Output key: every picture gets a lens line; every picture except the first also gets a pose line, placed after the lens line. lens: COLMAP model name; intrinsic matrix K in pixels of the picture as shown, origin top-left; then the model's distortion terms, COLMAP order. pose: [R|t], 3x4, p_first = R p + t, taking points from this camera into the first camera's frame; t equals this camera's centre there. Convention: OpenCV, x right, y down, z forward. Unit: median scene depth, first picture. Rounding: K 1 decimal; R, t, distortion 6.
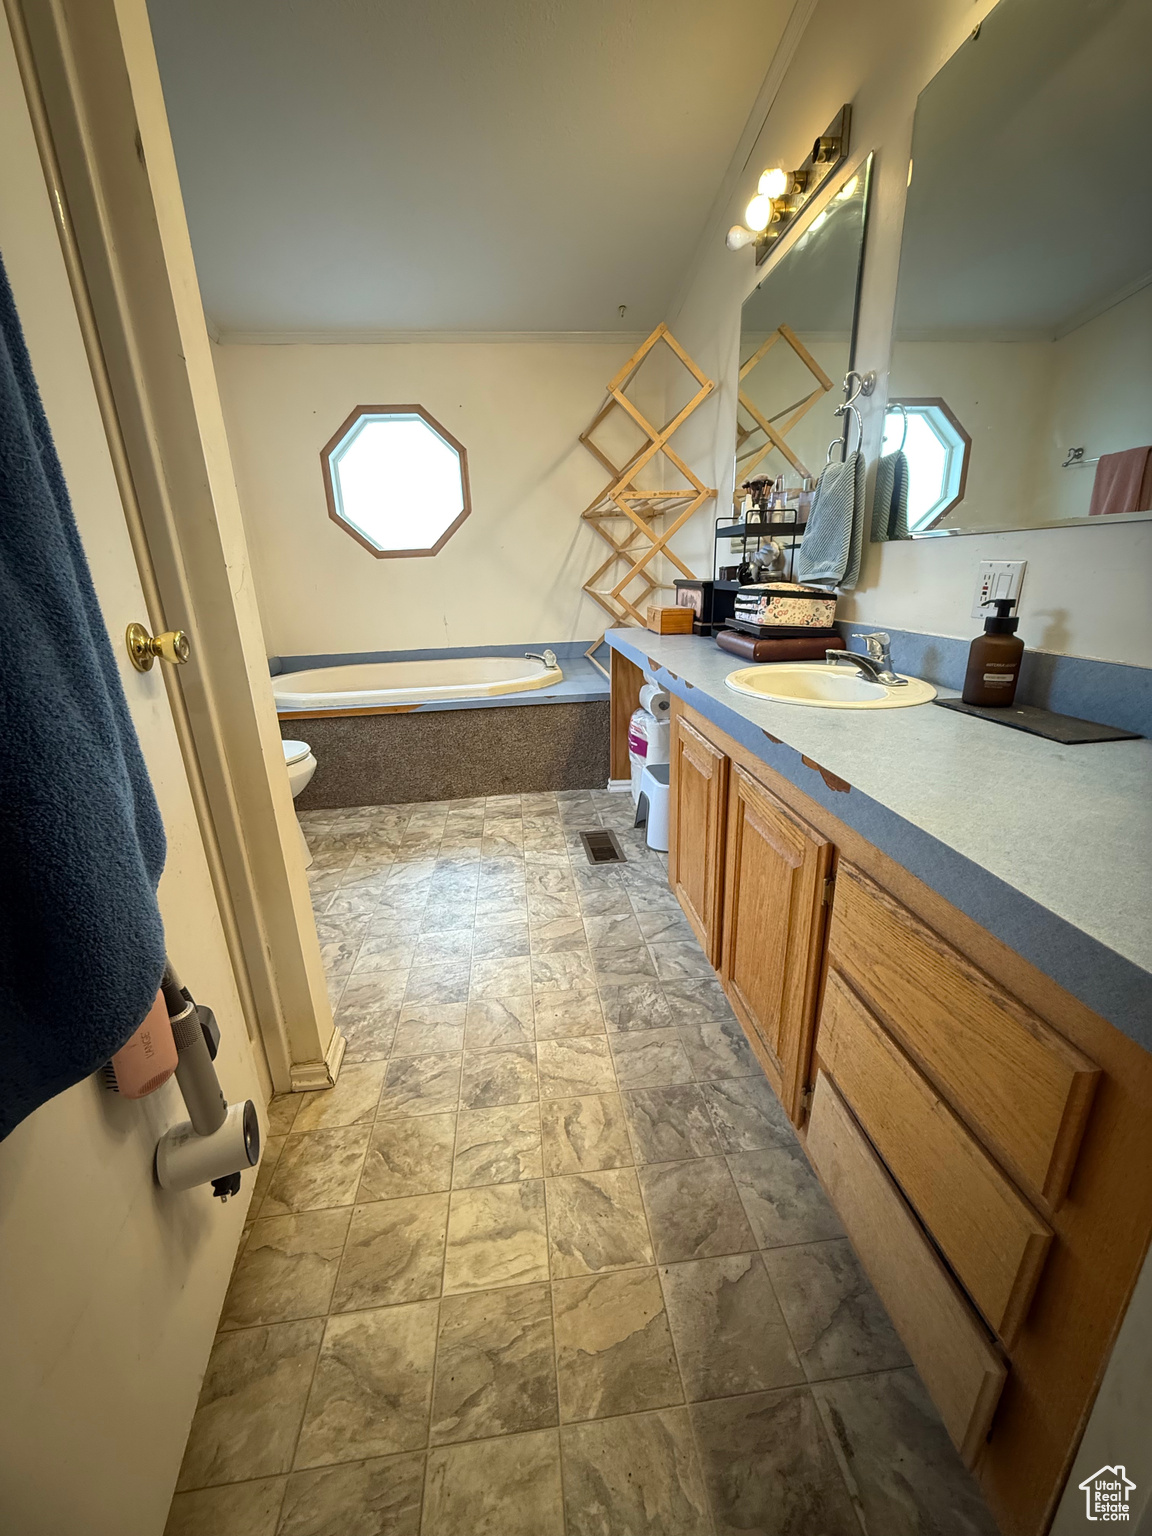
lens RADIAL K [[611.4, 0, 572.7], [0, 611.4, 768.7], [0, 0, 1]] dist [0.000268, 0.000130]
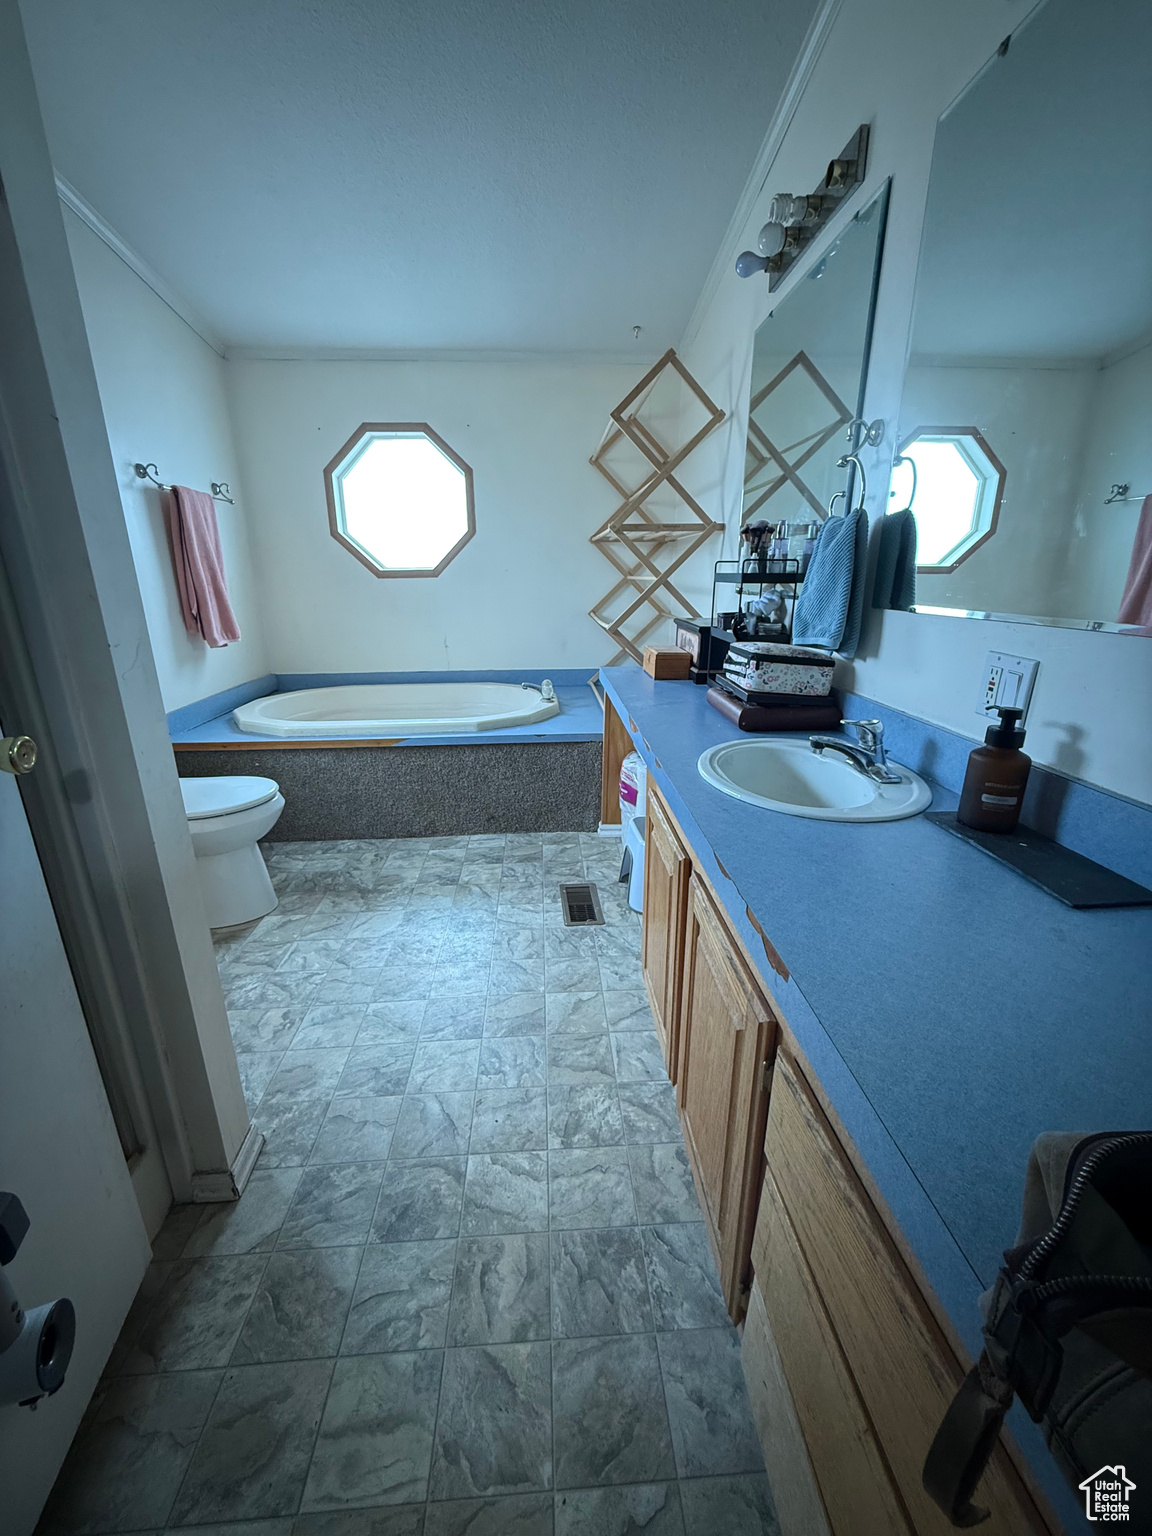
lens RADIAL K [[611.4, 0, 573.5], [0, 611.4, 767.5], [0, 0, 1]] dist [0.000268, 0.000130]
pose [[0.998422, 0.042330, -0.036902, 0.087073], [-0.042568, 0.999077, -0.005682, -0.106134], [0.036628, 0.007244, 0.999303, 0.082596]]
